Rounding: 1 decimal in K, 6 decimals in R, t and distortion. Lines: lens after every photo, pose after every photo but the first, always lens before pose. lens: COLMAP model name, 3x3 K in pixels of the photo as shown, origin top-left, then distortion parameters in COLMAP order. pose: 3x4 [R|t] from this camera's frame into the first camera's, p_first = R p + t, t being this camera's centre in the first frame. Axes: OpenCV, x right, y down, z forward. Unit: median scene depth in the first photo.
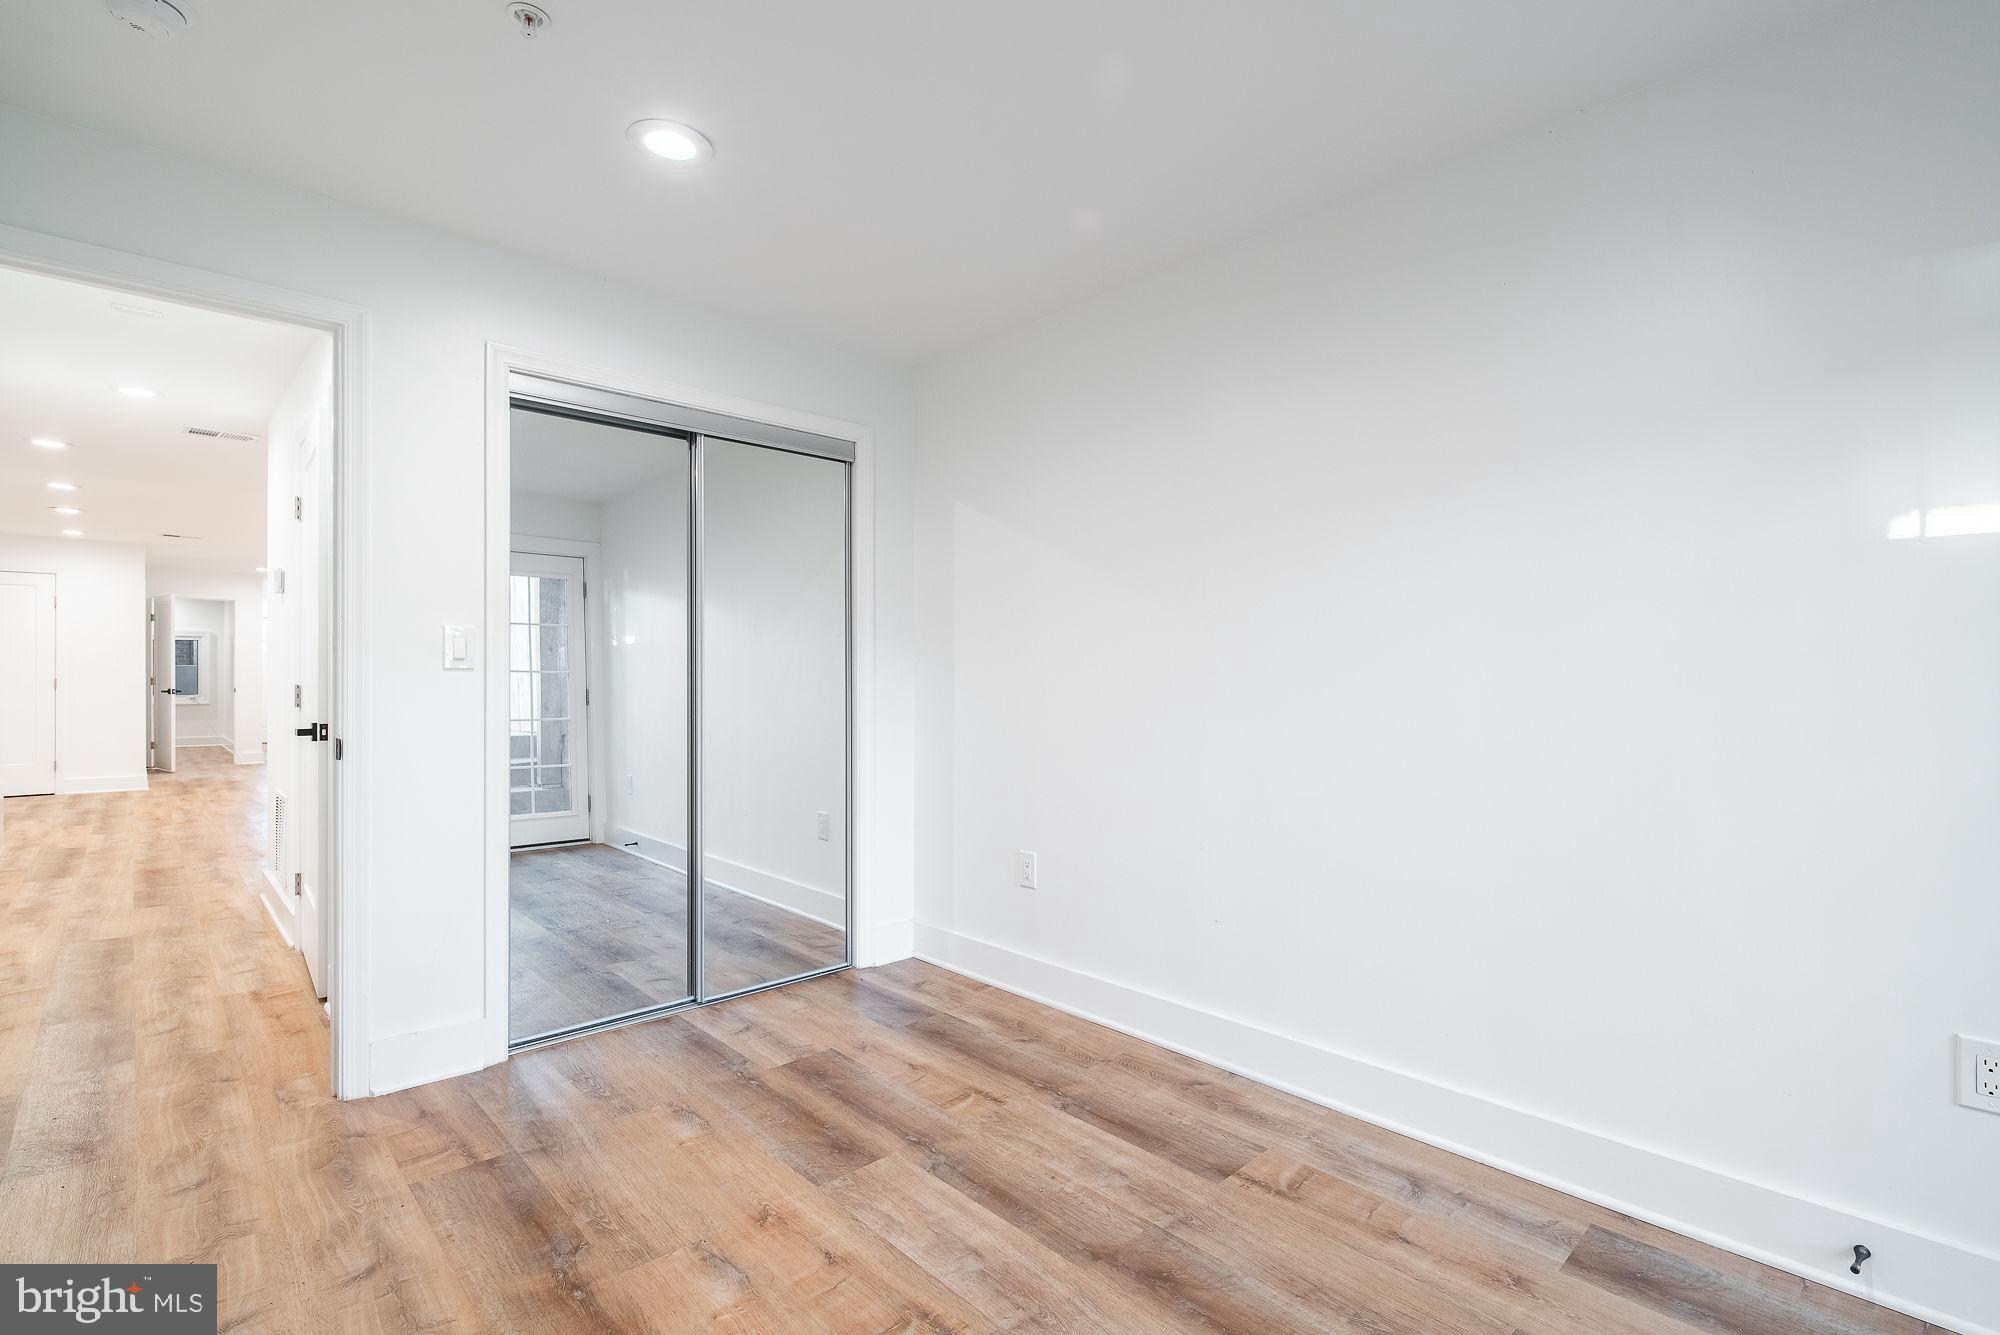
lens RADIAL K [[932.0, 0, 1002.6], [0, 932.0, 674.2], [0, 0, 1]] dist [-0.000291, -0.001022]
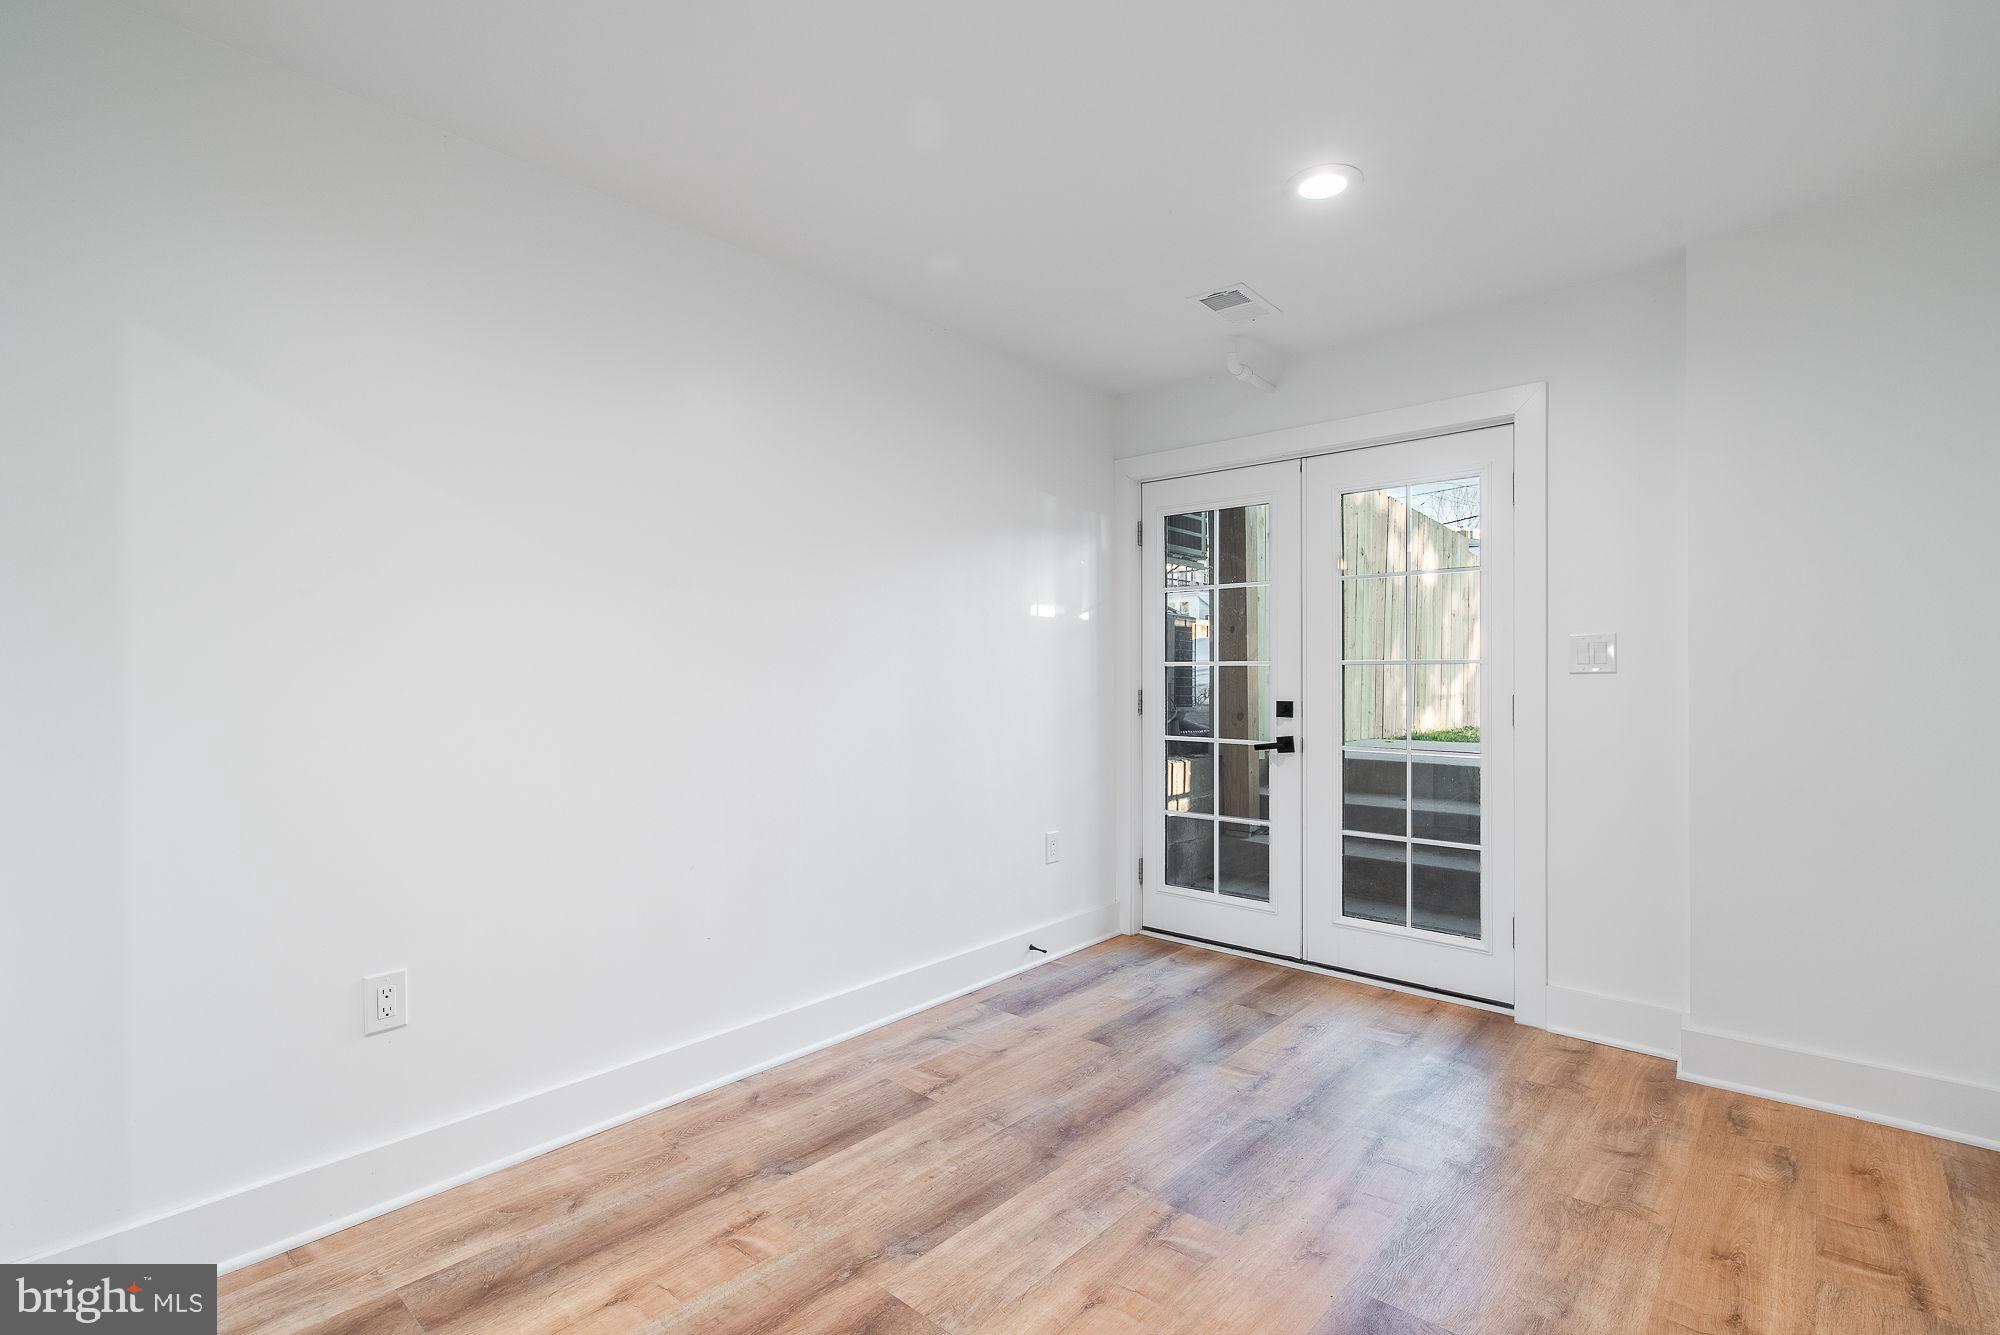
lens RADIAL K [[932.0, 0, 1002.6], [0, 932.0, 674.2], [0, 0, 1]] dist [-0.000291, -0.001022]
pose [[-0.103334, 0.006052, 0.994628, -0.885366], [0.005965, 0.999967, -0.005465, 0.006425], [-0.994629, 0.005368, -0.103366, 0.954150]]
